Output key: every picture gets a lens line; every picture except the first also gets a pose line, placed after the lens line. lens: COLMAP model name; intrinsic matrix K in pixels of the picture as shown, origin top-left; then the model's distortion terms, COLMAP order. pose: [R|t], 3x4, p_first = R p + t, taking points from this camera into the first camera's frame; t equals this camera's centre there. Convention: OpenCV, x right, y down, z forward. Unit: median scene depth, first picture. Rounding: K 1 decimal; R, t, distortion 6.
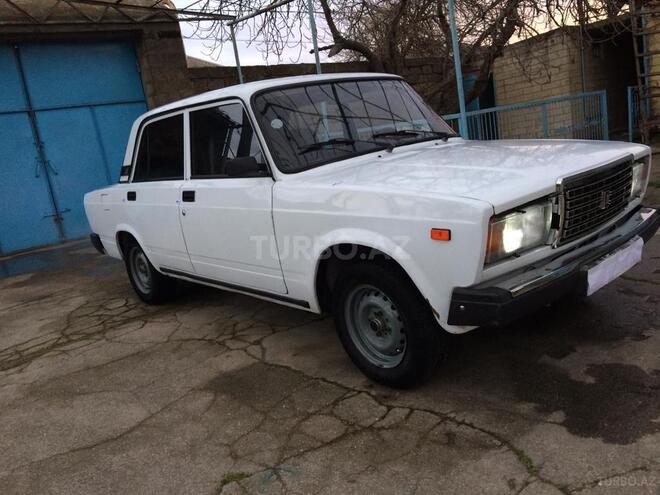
lens RADIAL K [[550.9, 0, 328.6], [0, 550.9, 247.5], [0, 0, 1]] dist [0.083903, -0.122793]
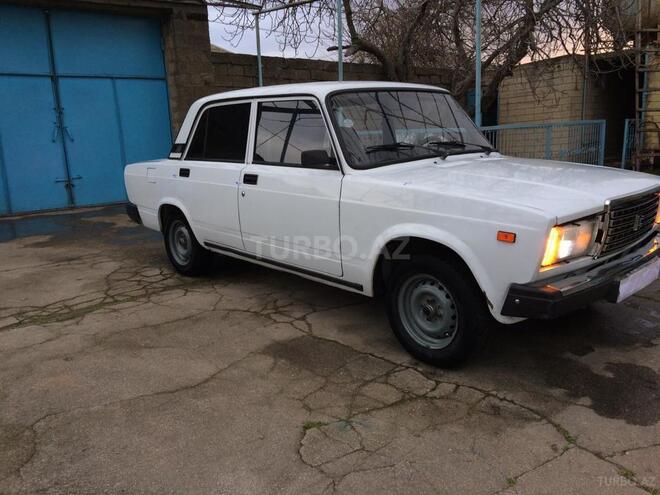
lens RADIAL K [[550.9, 0, 328.6], [0, 550.9, 247.5], [0, 0, 1]] dist [0.083903, -0.122793]
pose [[0.993562, 0.104429, 0.043911, -0.155278], [-0.104752, 0.994485, 0.005108, 0.022808], [-0.043135, -0.009675, 0.999022, -0.109690]]
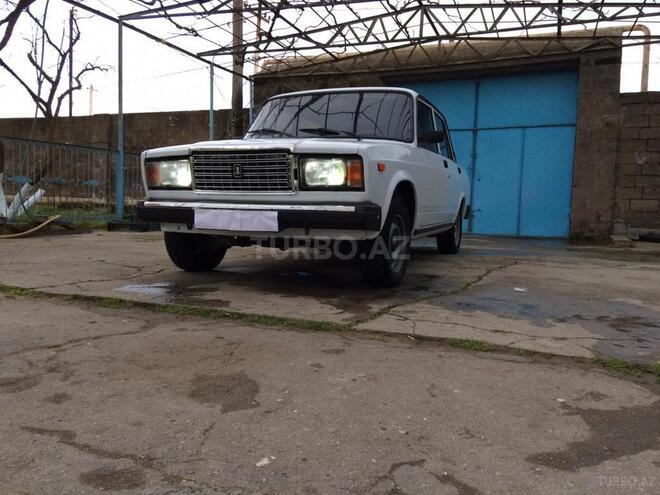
lens RADIAL K [[550.9, 0, 328.6], [0, 550.9, 247.5], [0, 0, 1]] dist [0.083903, -0.122793]
pose [[0.431877, 0.221379, -0.874342, 1.507337], [-0.271783, 0.956292, 0.107883, -0.093734], [0.860009, 0.191039, 0.473168, 0.481915]]
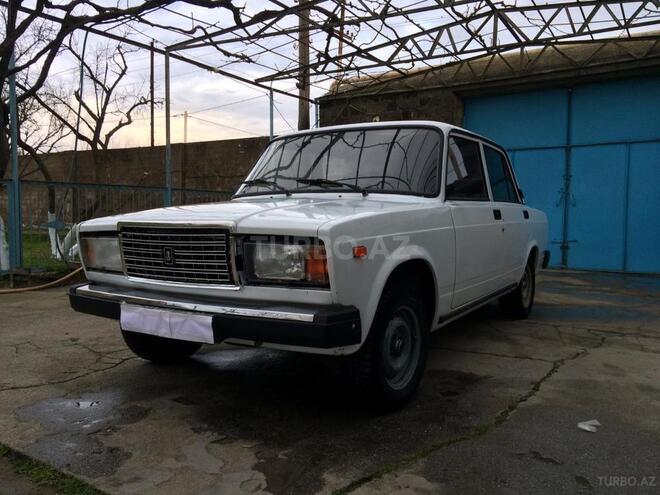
lens RADIAL K [[550.9, 0, 328.6], [0, 550.9, 247.5], [0, 0, 1]] dist [0.083903, -0.122793]
pose [[0.272485, 0.199692, -0.941210, 1.251367], [-0.246329, 0.960102, 0.132387, -0.251780], [0.930094, 0.195774, 0.310803, 0.787494]]
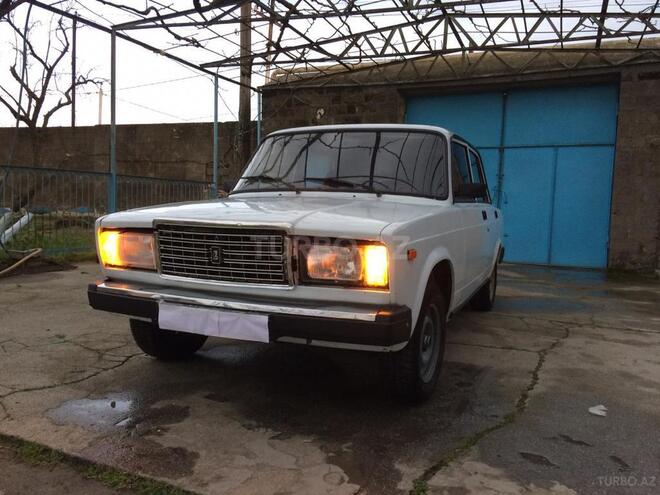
lens RADIAL K [[550.9, 0, 328.6], [0, 550.9, 247.5], [0, 0, 1]] dist [0.083903, -0.122793]
pose [[0.410530, 0.223992, -0.883908, 1.208321], [-0.279050, 0.953714, 0.112078, -0.222288], [0.868100, 0.200643, 0.454033, 0.593215]]
